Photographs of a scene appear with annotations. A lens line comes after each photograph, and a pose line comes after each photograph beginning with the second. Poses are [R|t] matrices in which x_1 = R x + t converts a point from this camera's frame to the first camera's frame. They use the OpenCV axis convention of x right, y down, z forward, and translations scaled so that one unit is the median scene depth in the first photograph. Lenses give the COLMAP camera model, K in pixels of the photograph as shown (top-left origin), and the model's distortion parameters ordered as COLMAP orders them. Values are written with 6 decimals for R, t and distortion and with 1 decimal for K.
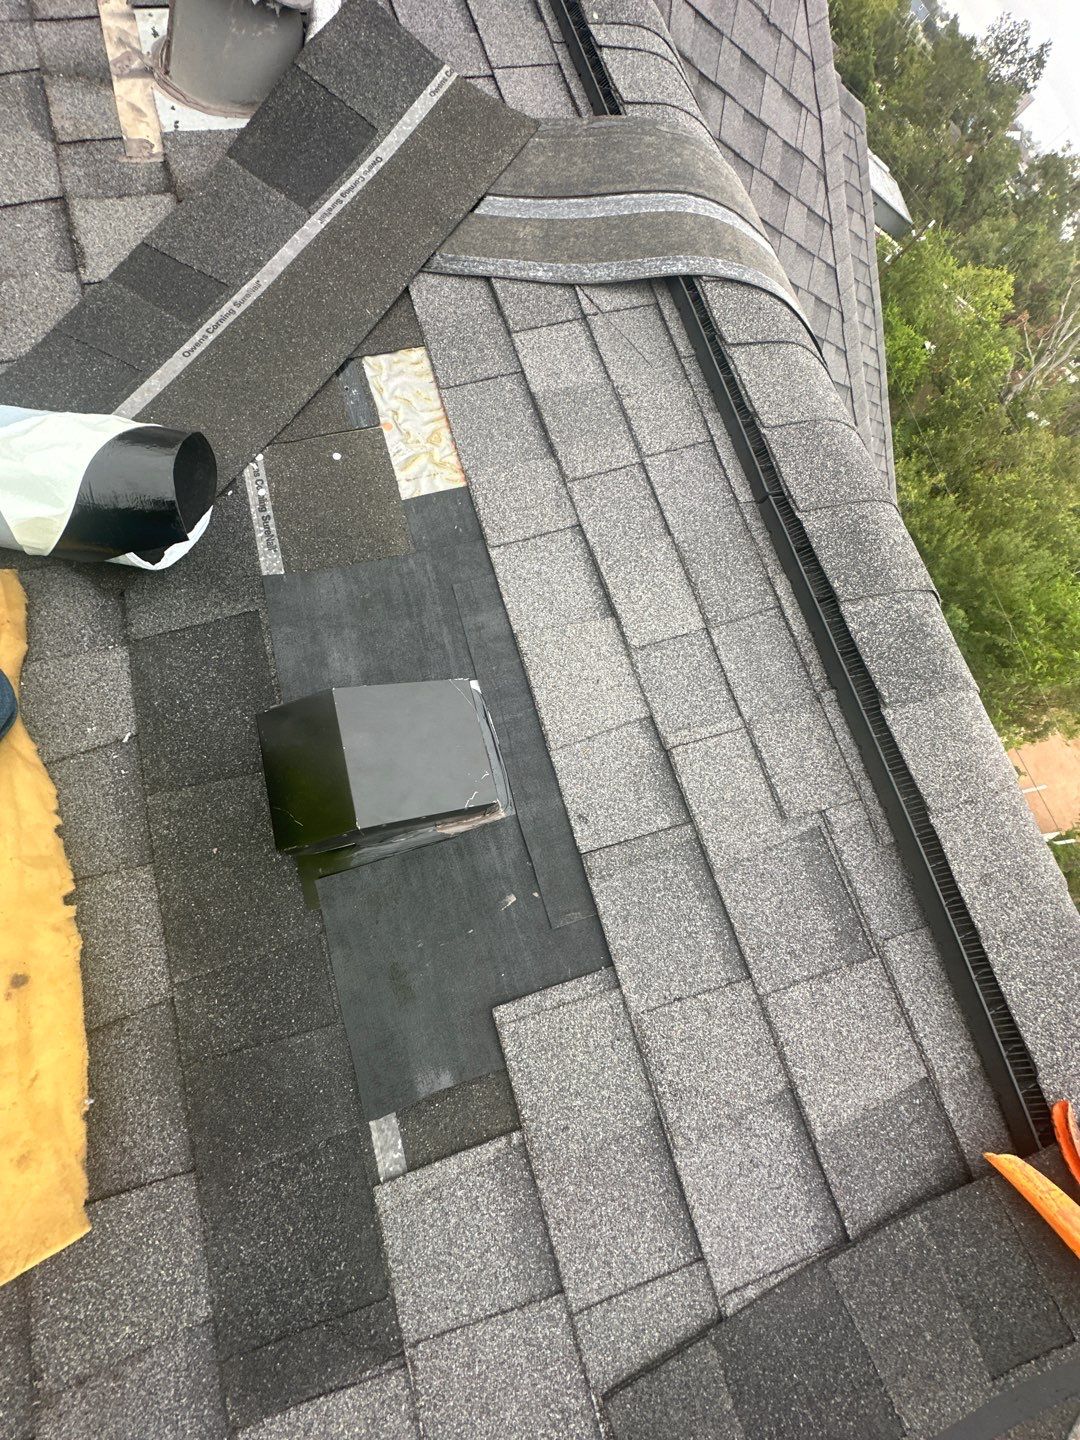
lens RADIAL K [[575.1, 0, 540.0], [0, 575.1, 720.0], [0, 0, 1]] dist [0.008474, -0.002336]
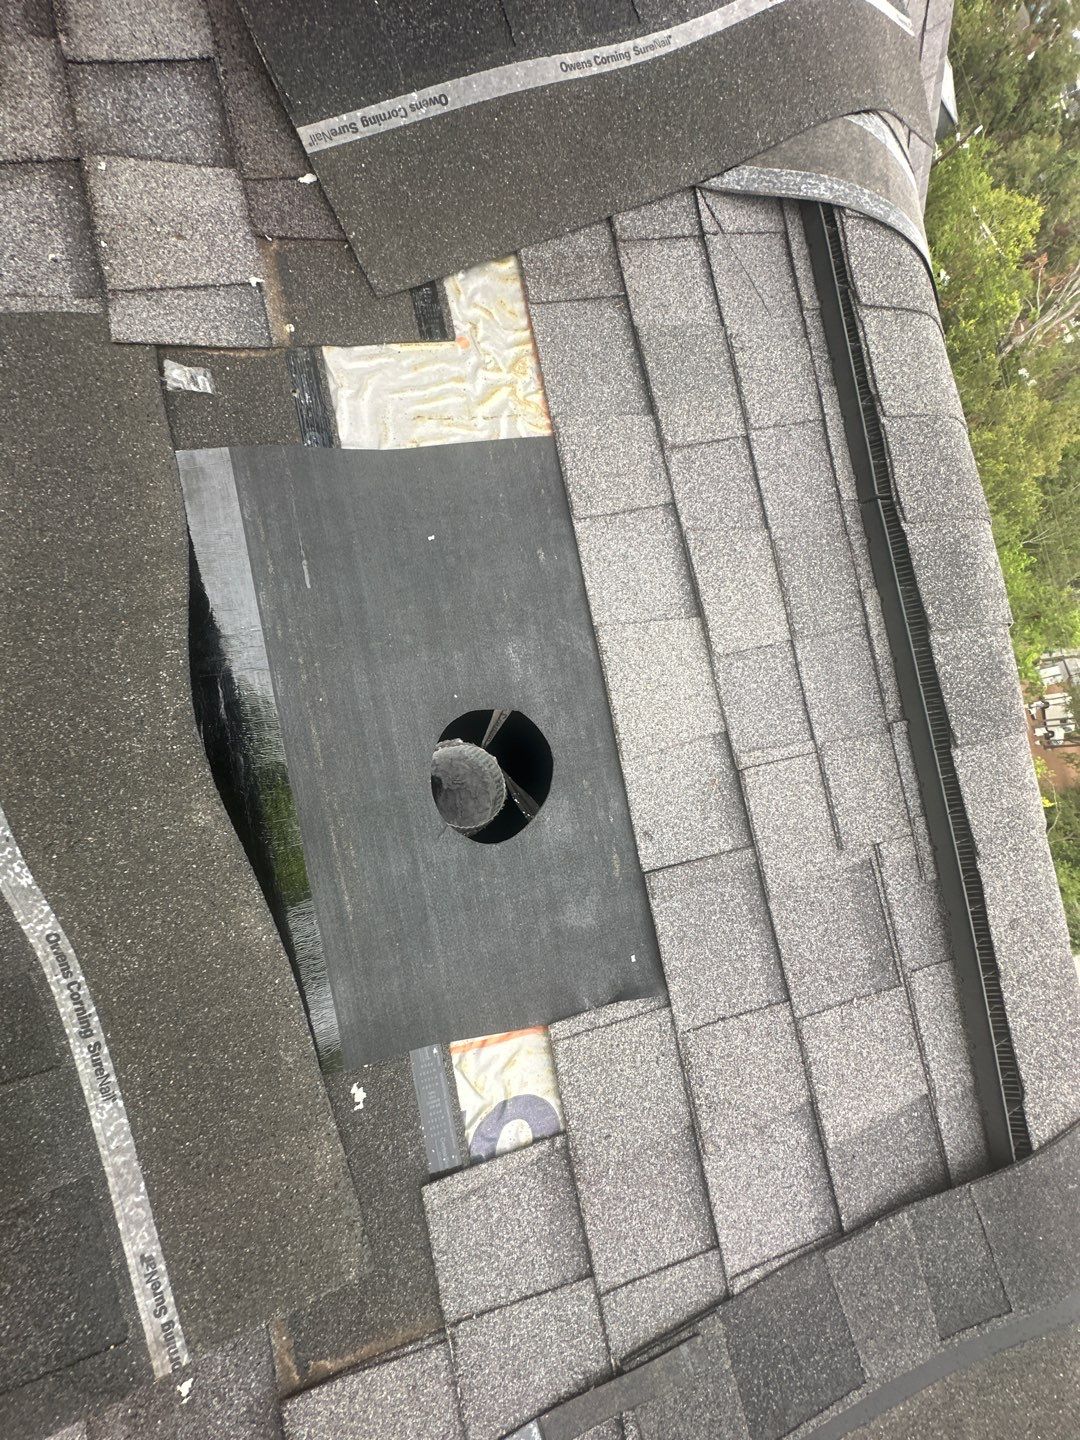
lens RADIAL K [[575.1, 0, 540.0], [0, 575.1, 720.0], [0, 0, 1]] dist [0.008474, -0.002336]
pose [[0.989205, 0.104391, 0.102841, -0.219788], [-0.119799, 0.980260, 0.157286, -0.144796], [-0.084392, -0.167908, 0.982184, 0.100704]]
